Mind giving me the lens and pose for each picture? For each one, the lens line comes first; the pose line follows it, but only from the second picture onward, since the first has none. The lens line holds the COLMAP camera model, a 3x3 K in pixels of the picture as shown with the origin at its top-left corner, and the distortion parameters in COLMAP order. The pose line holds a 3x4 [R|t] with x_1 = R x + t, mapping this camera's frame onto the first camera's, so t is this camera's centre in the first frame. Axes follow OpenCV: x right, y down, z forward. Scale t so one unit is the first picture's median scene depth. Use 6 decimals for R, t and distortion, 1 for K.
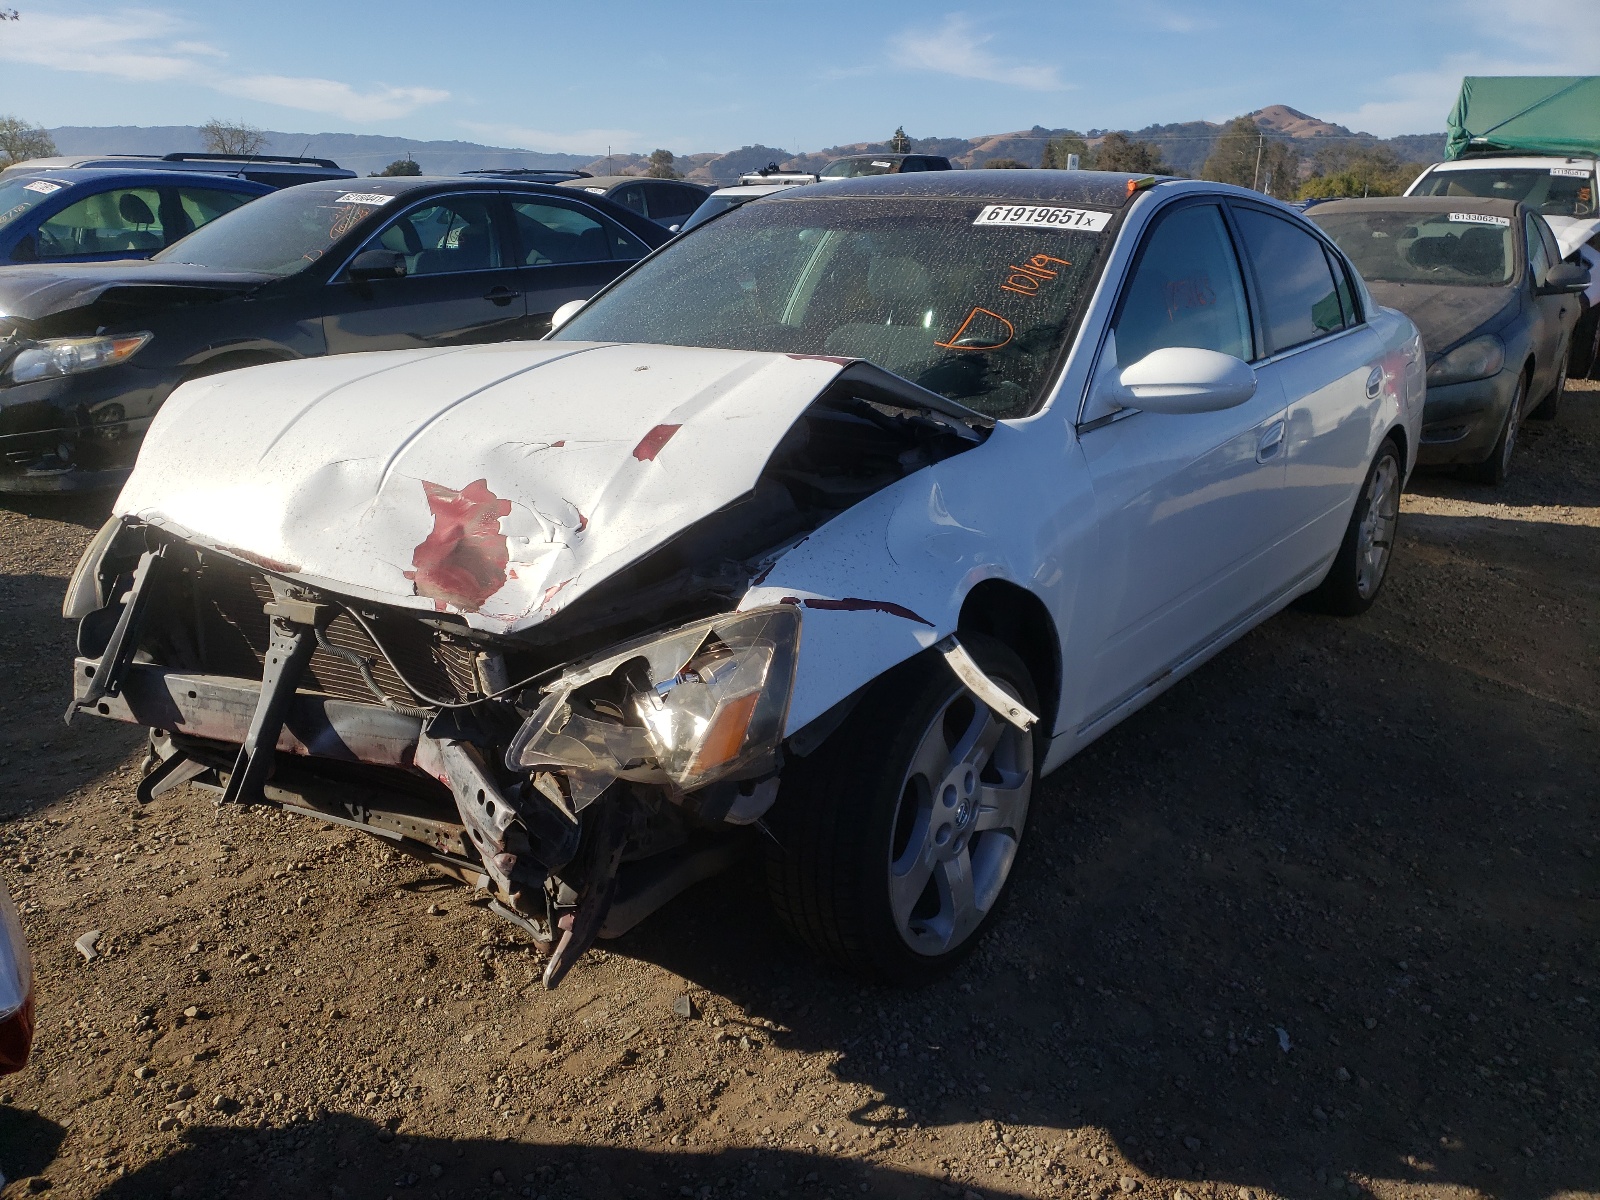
lens RADIAL K [[1210.9, 0, 799.7], [0, 1210.9, 605.9], [0, 0, 1]] dist [0.024999, -0.005157]
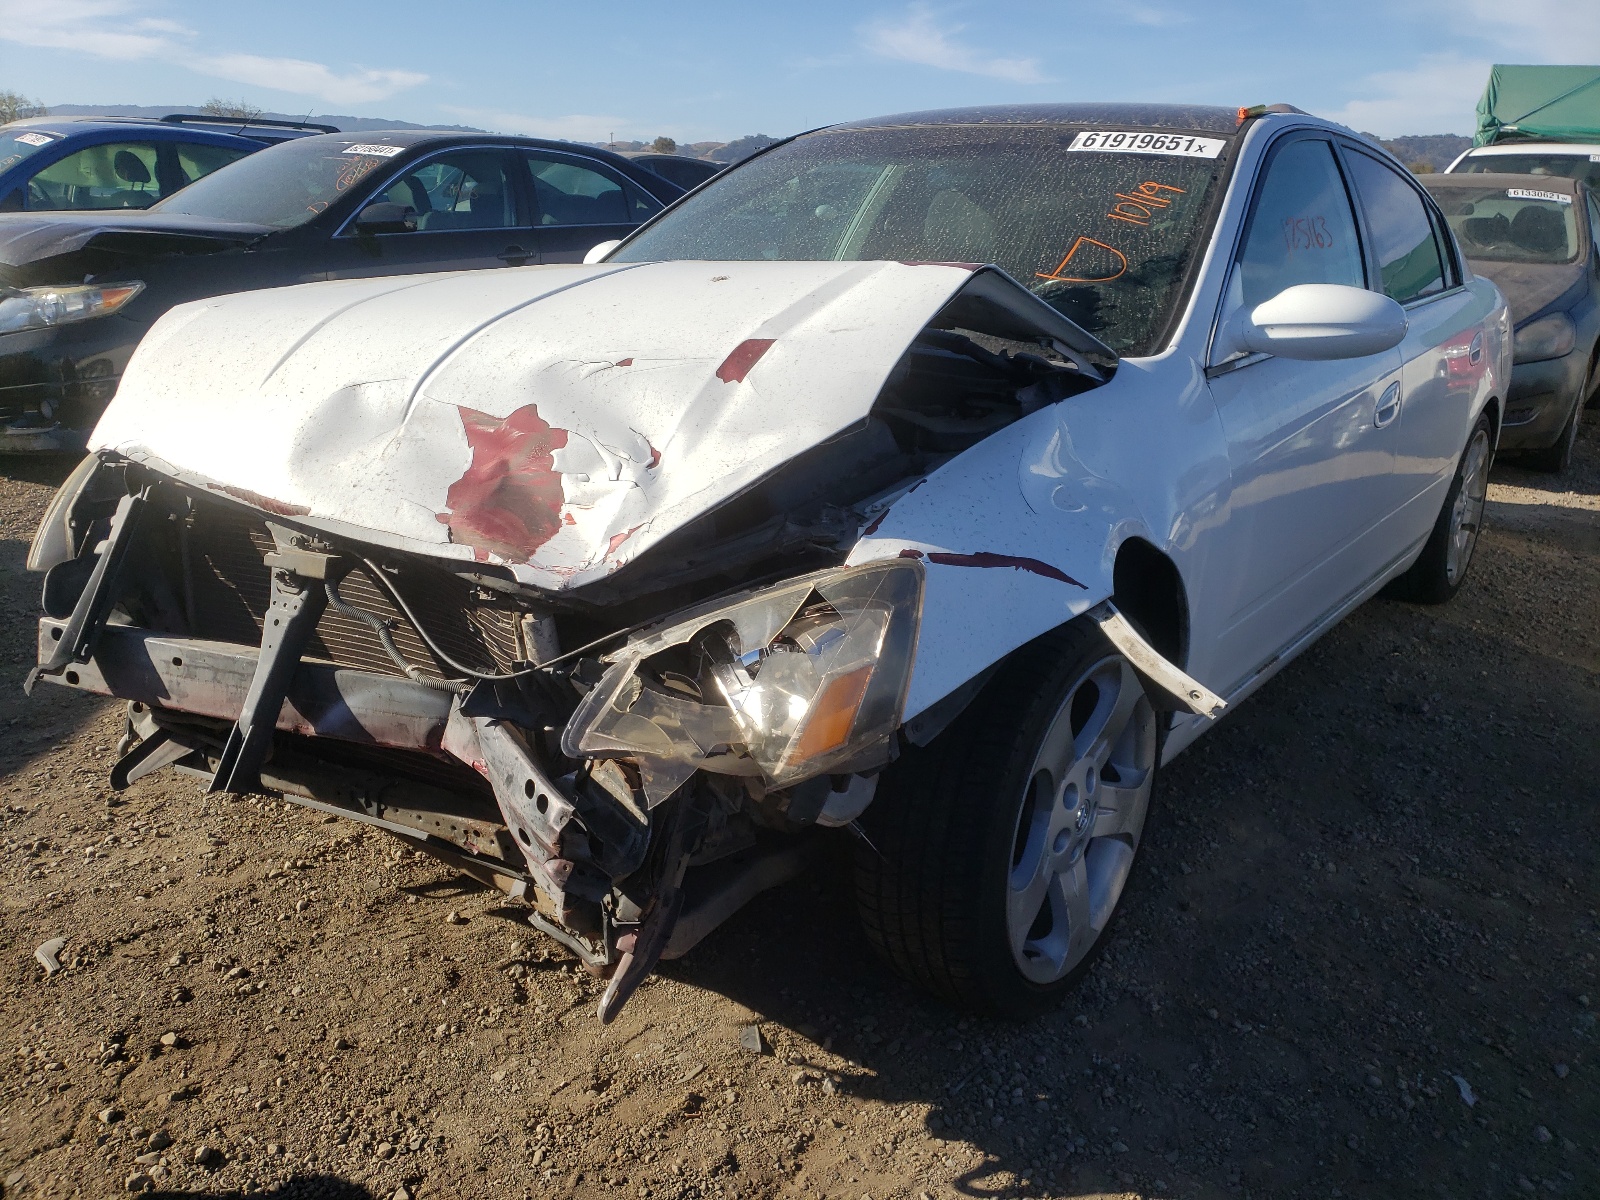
lens RADIAL K [[1207.8, 0, 798.9], [0, 1207.8, 593.5], [0, 0, 1]] dist [0.020665, 0.001480]
pose [[0.999872, 0.015012, 0.005525, -0.073651], [-0.014990, 0.999880, -0.003946, 0.022399], [-0.005583, 0.003863, 0.999977, 0.156710]]
